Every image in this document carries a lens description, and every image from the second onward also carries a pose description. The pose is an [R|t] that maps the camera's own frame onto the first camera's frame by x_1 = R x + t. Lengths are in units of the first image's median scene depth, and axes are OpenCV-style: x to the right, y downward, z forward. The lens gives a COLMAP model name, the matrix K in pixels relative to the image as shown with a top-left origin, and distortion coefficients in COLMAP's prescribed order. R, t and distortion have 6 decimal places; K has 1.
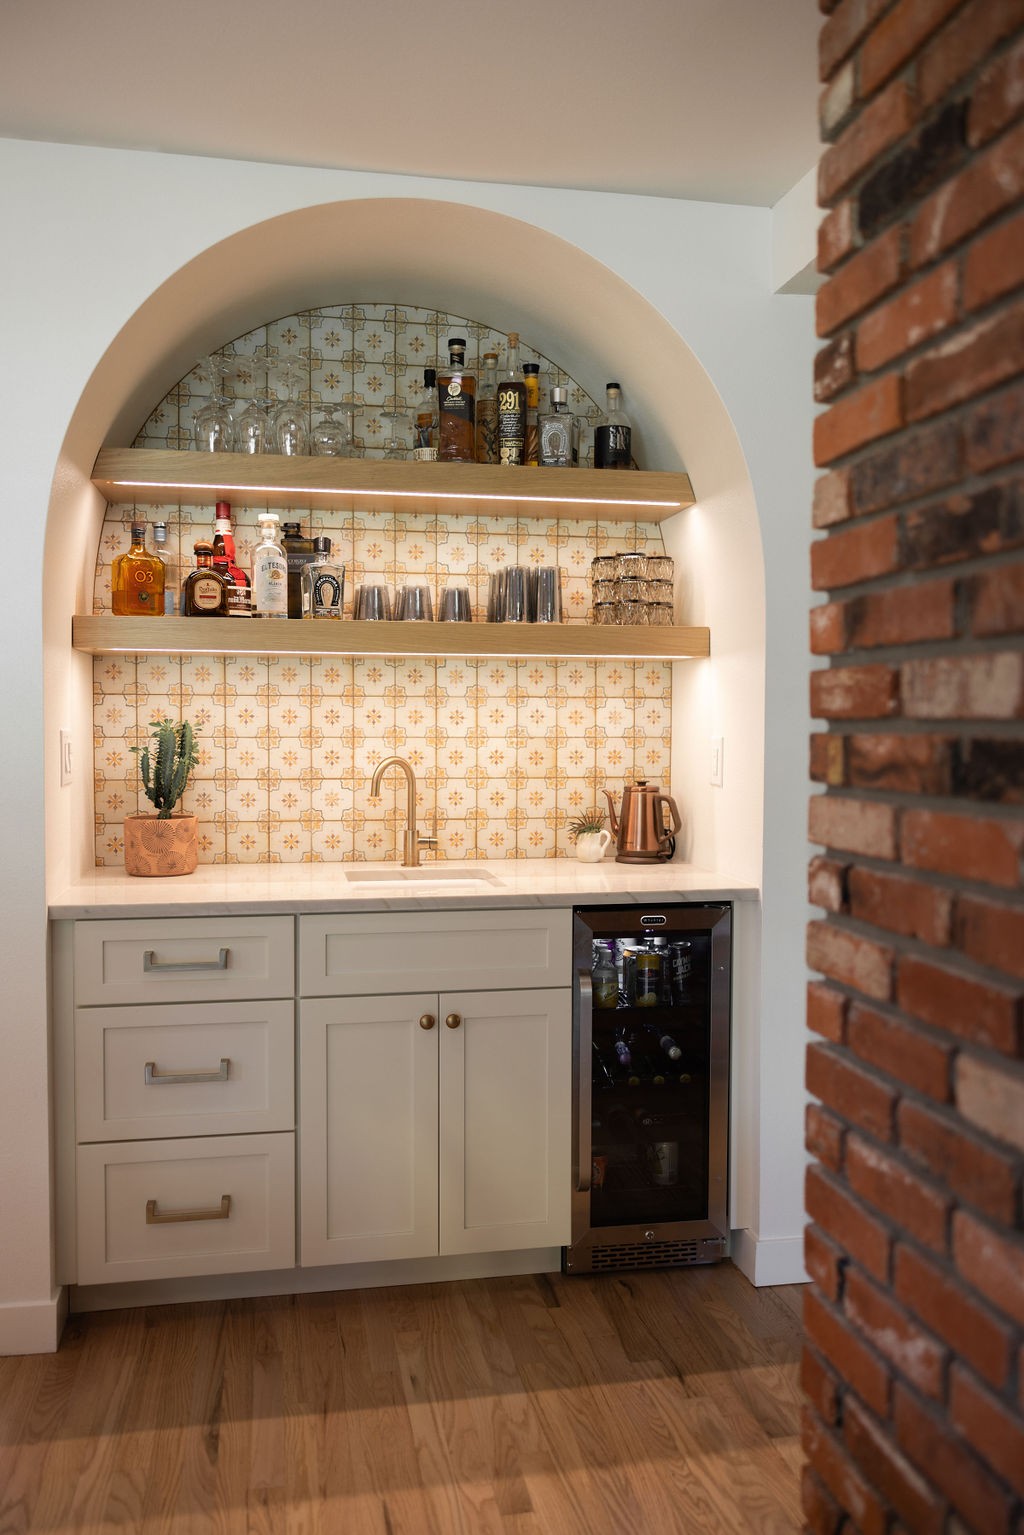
lens RADIAL K [[1231.1, 0, 484.9], [0, 1231.1, 767.4], [0, 0, 1]] dist [0.011354, 0.005048]
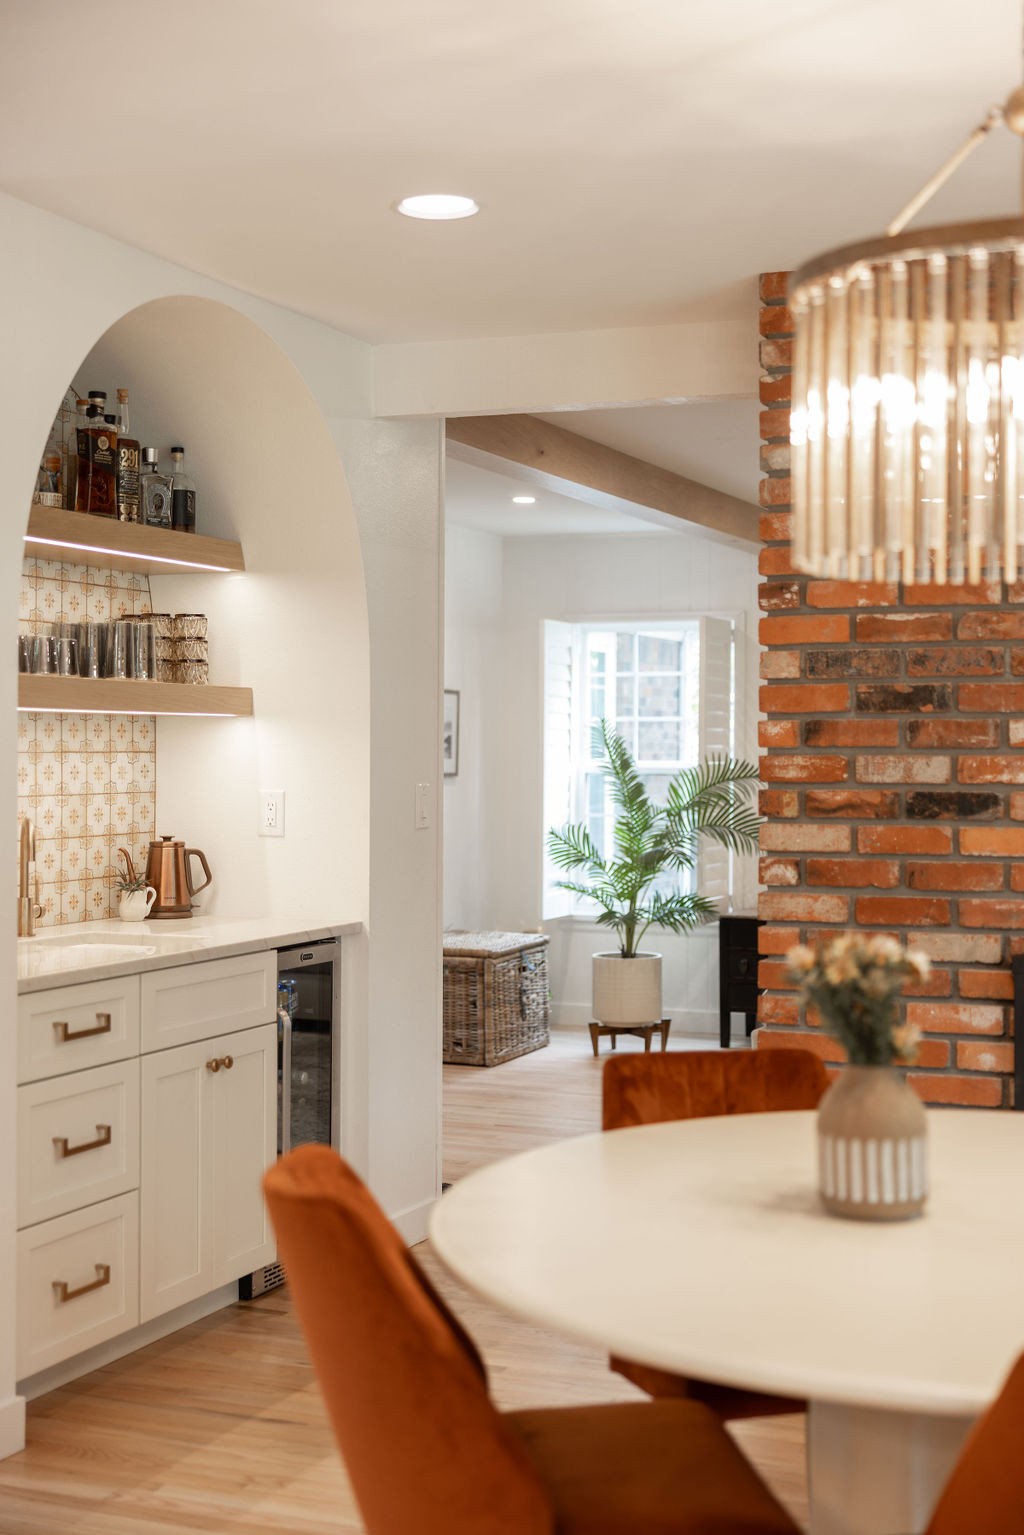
lens RADIAL K [[2113.9, 0, 583.4], [0, 2113.9, 772.0], [0, 0, 1]] dist [0.027681, 0.021490]
pose [[0.518159, -0.011331, 0.855209, -1.236908], [0.031556, 0.999485, -0.005876, -0.021419], [-0.854702, 0.030031, 0.518250, -0.191646]]
